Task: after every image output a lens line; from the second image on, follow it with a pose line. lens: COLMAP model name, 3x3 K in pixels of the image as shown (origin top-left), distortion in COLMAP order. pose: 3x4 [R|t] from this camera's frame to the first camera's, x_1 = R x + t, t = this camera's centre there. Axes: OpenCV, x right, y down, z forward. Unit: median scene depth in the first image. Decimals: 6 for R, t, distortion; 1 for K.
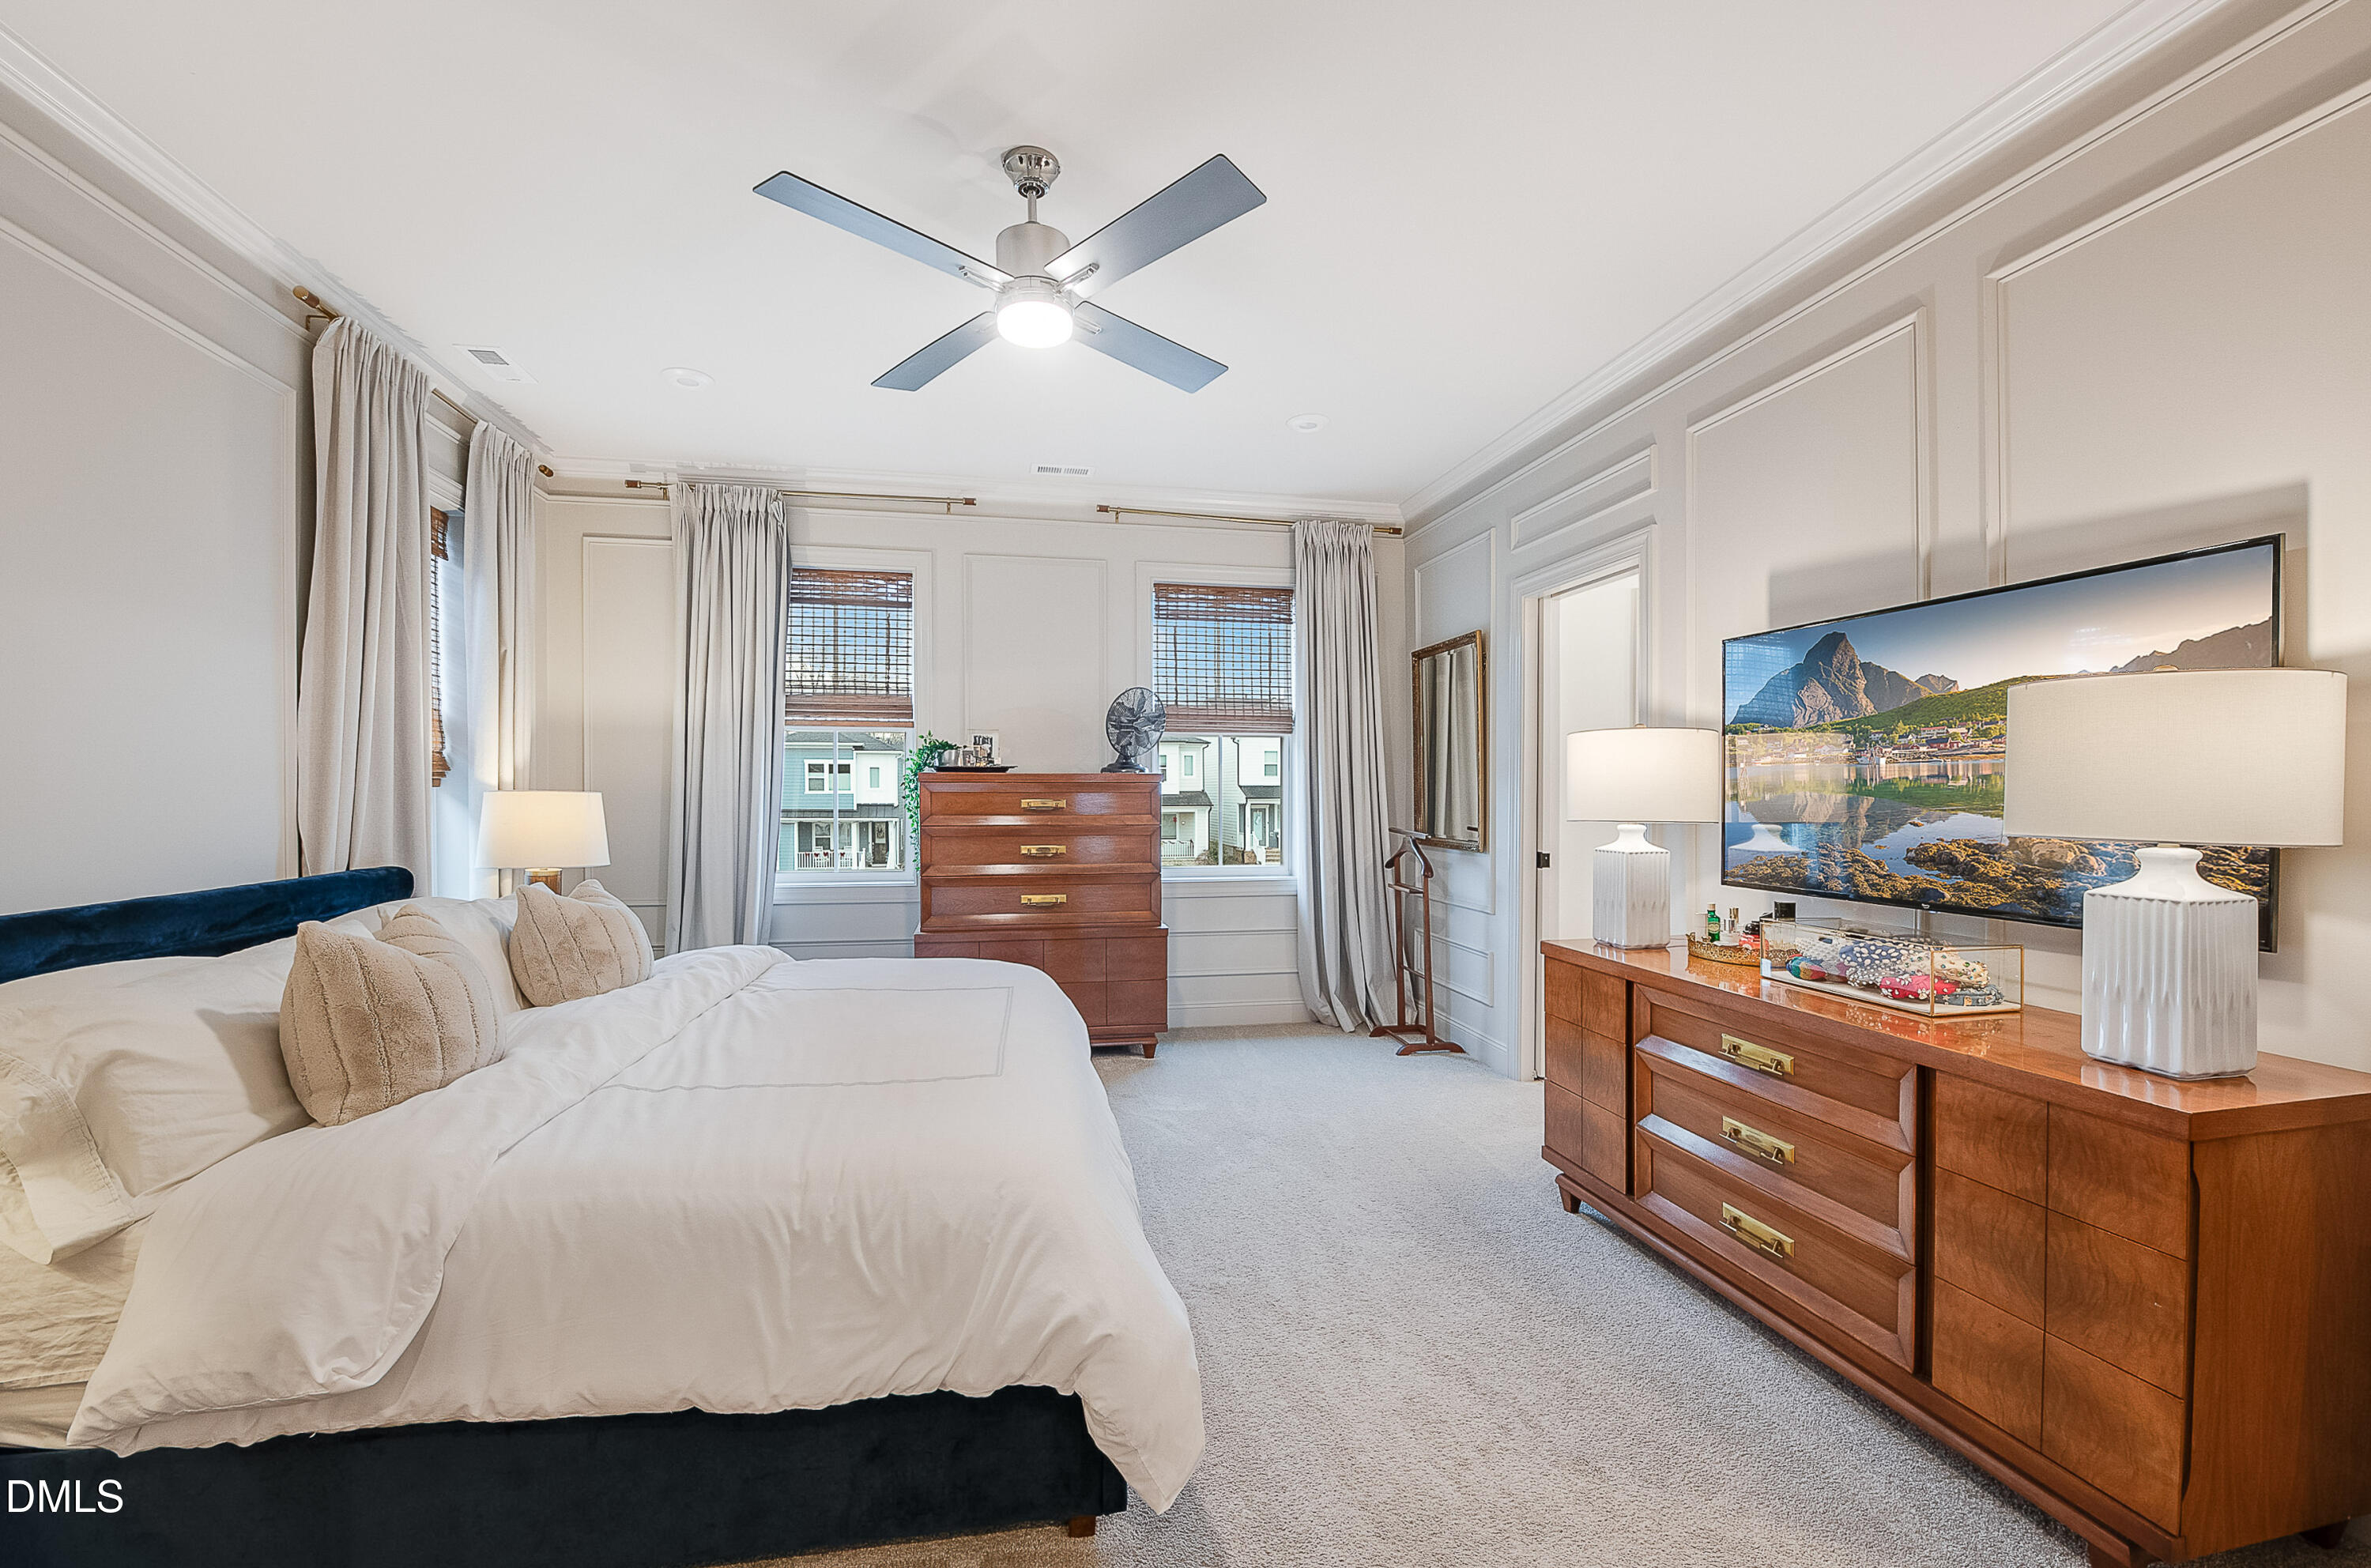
lens RADIAL K [[937.9, 0, 1200.5], [0, 937.9, 781.8], [0, 0, 1]] dist [0.001118, -0.001595]
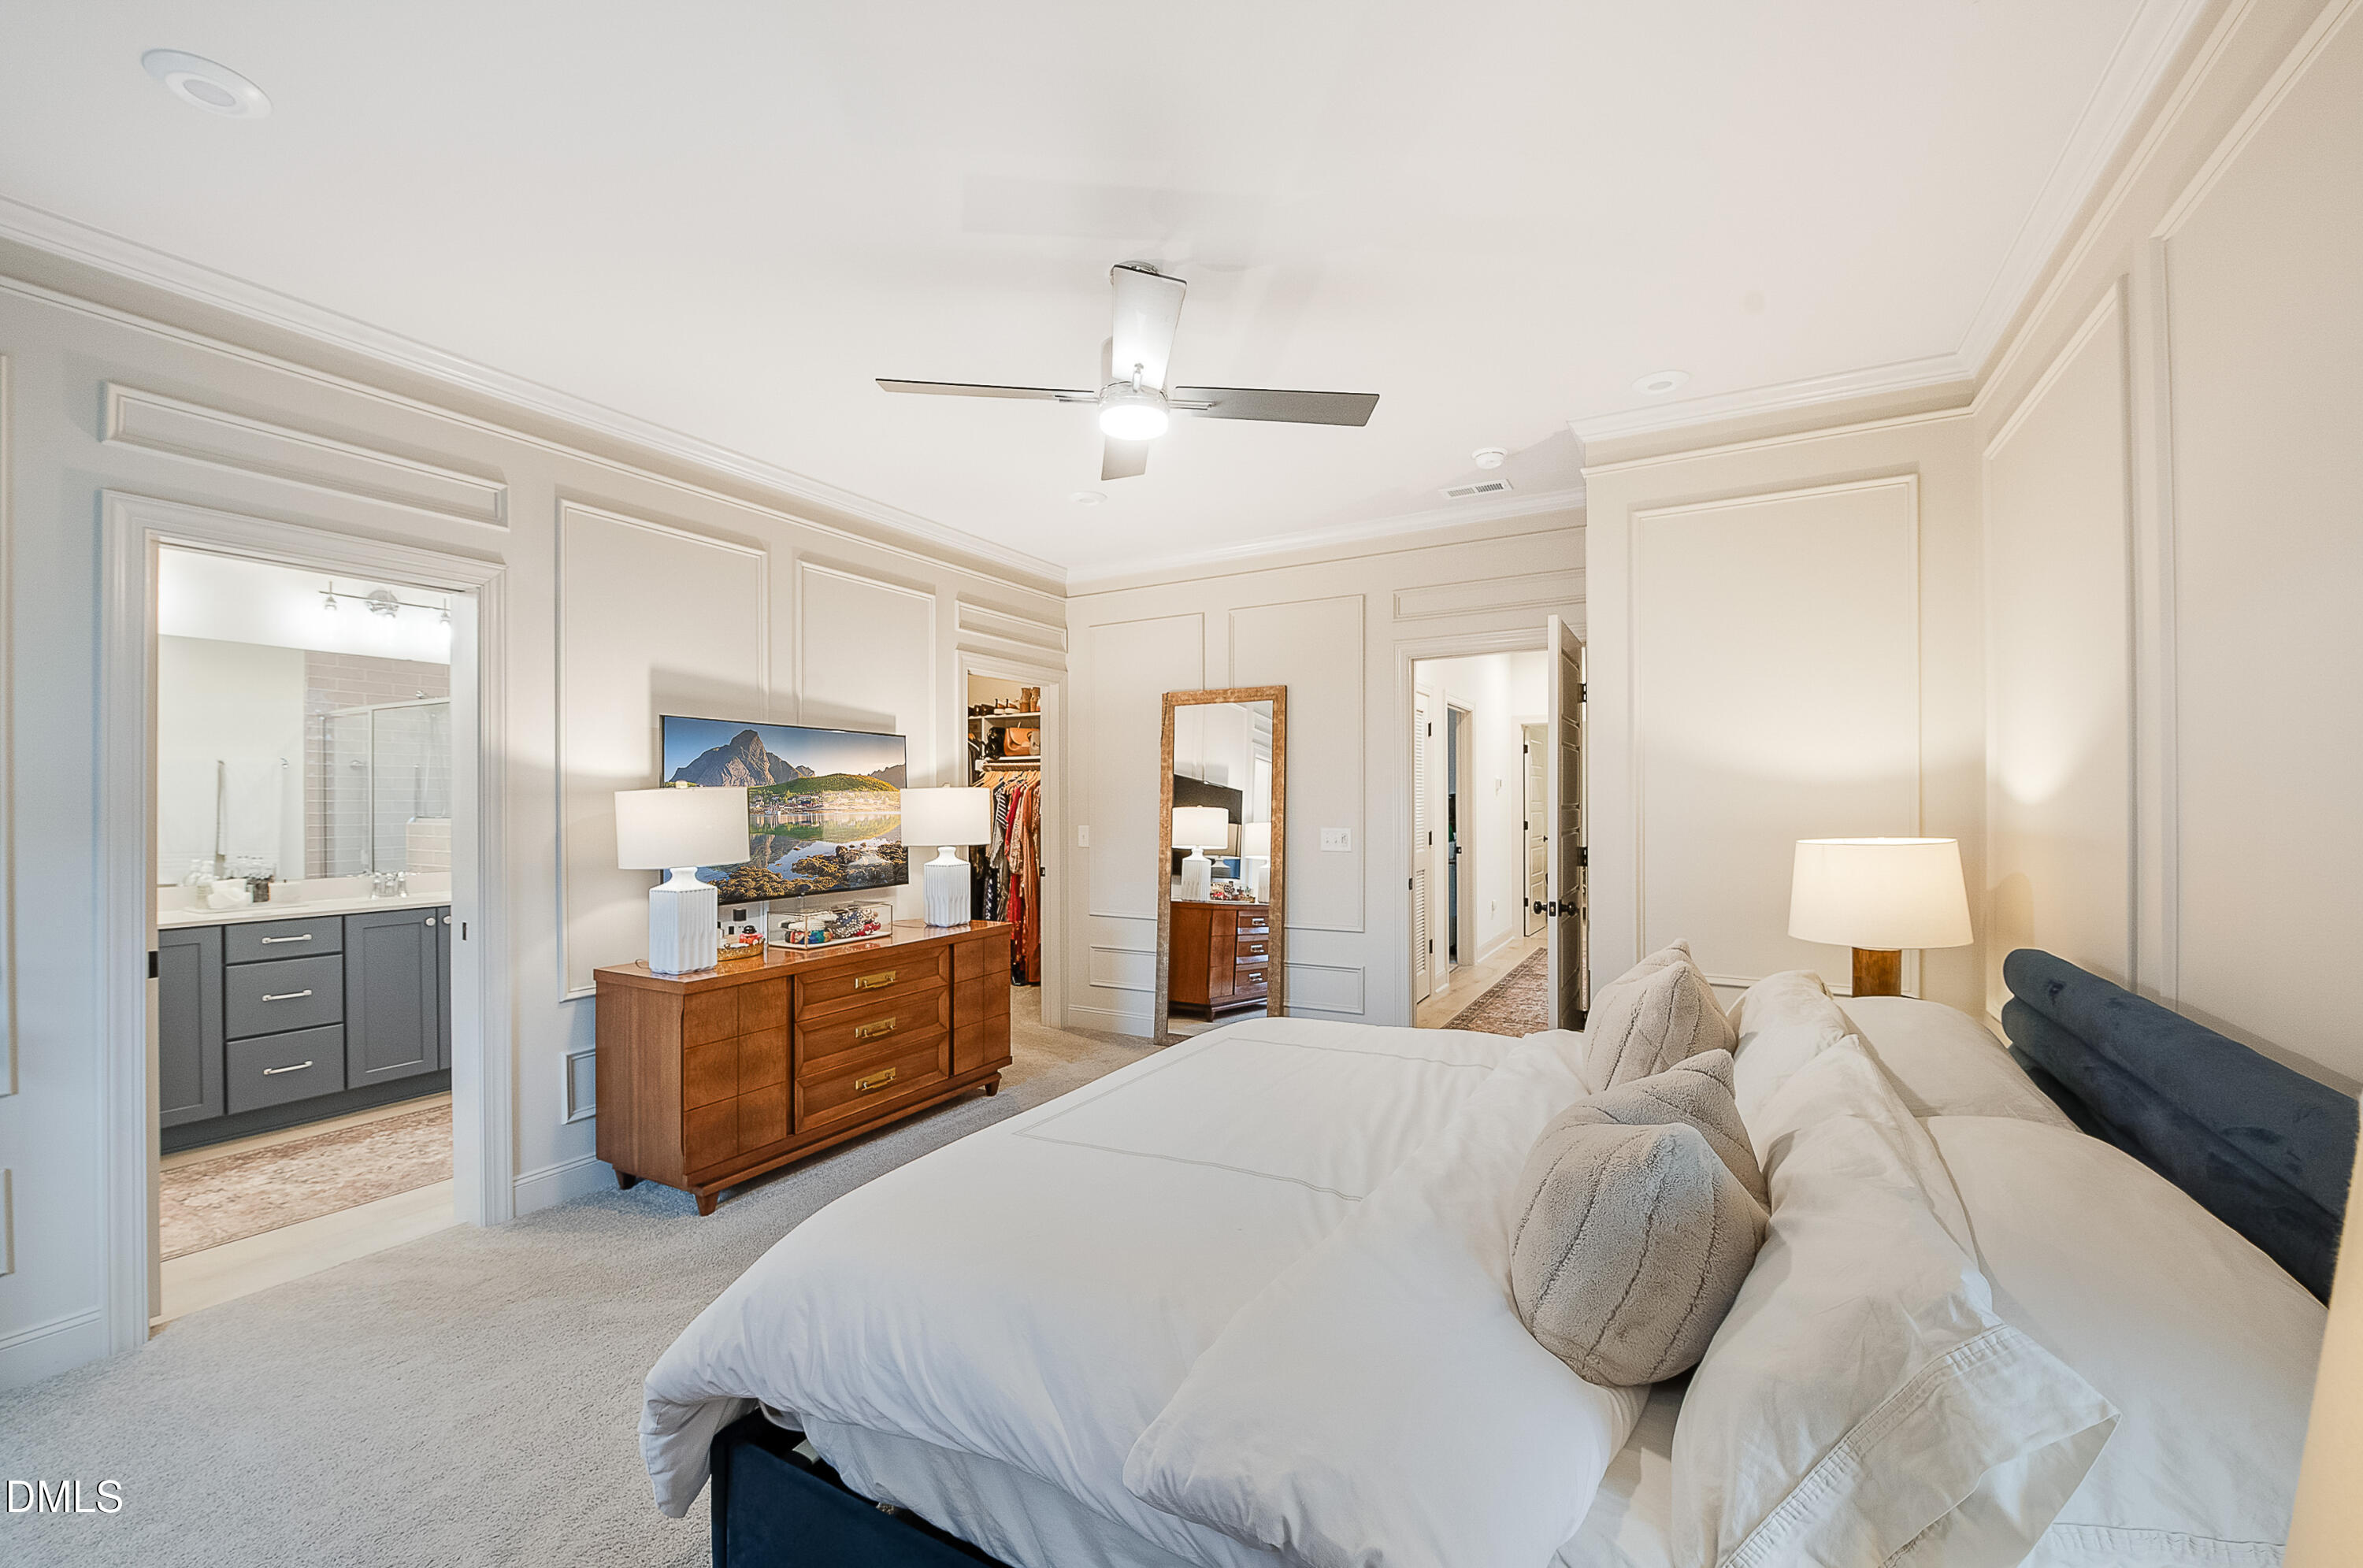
lens RADIAL K [[934.7, 0, 1183.6], [0, 934.7, 804.5], [0, 0, 1]] dist [0.001118, -0.001595]
pose [[-0.737340, 0.017114, 0.675305, -0.999909], [0.012392, 0.999853, -0.011809, -0.009536], [-0.675408, -0.000339, -0.737444, 1.863347]]
